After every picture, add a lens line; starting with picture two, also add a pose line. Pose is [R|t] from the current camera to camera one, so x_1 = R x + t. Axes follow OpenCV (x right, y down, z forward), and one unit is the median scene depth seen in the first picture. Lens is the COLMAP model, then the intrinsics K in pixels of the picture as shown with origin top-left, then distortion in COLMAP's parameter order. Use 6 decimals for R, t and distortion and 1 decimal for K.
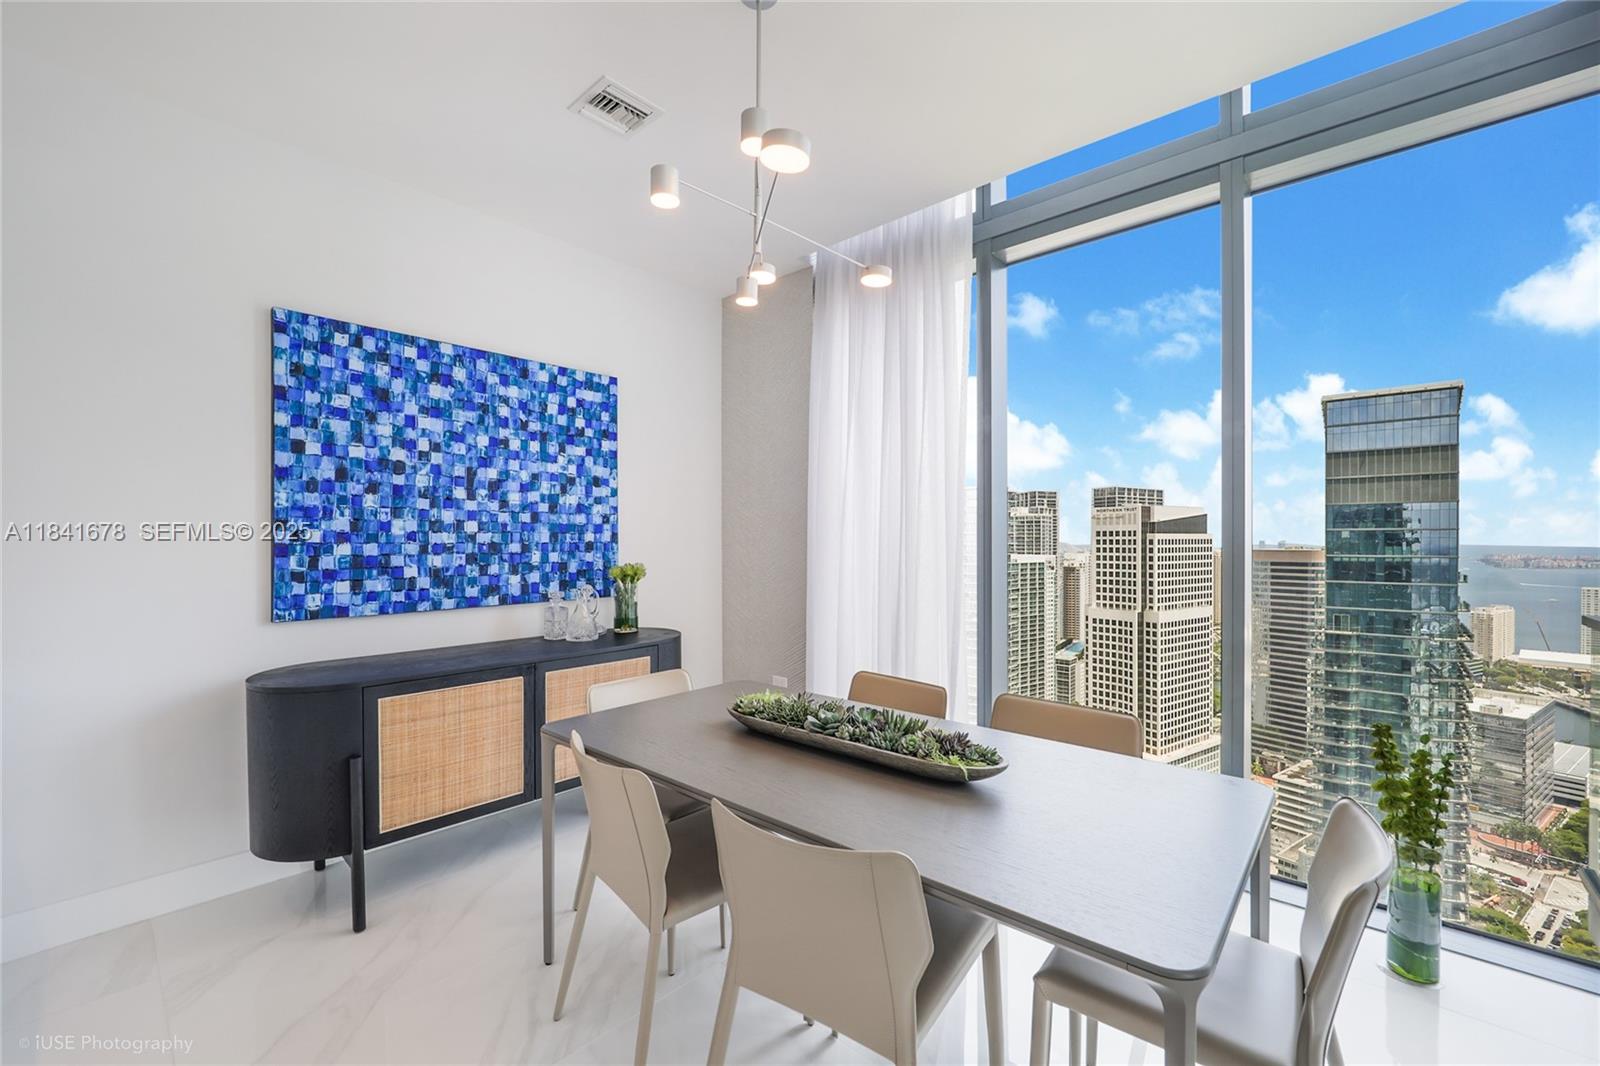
lens RADIAL K [[649.3, 0, 797.0], [0, 649.3, 535.8], [0, 0, 1]] dist [-0.000421, -0.008160]
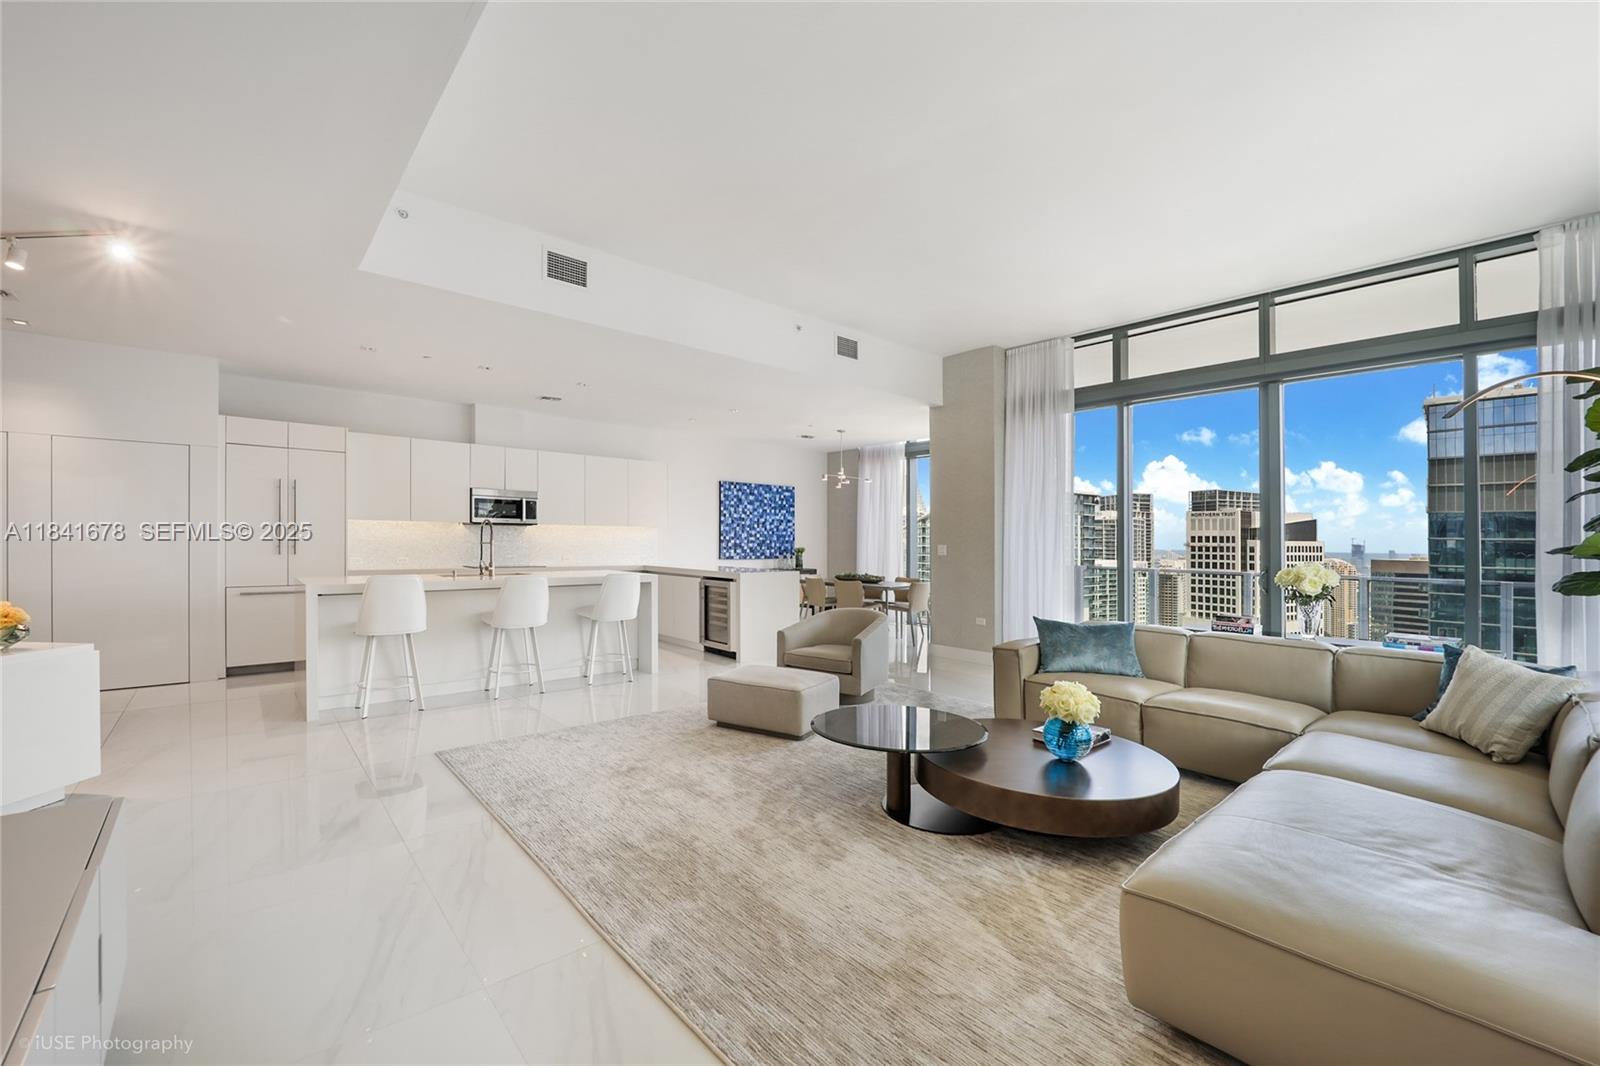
lens RADIAL K [[649.3, 0, 797.0], [0, 649.3, 535.8], [0, 0, 1]] dist [-0.000421, -0.008160]
pose [[0.992653, 0.014665, -0.120107, 0.118526], [-0.014761, 0.999891, 0.000087, -0.014920], [0.120095, 0.001687, 0.992761, -2.311319]]
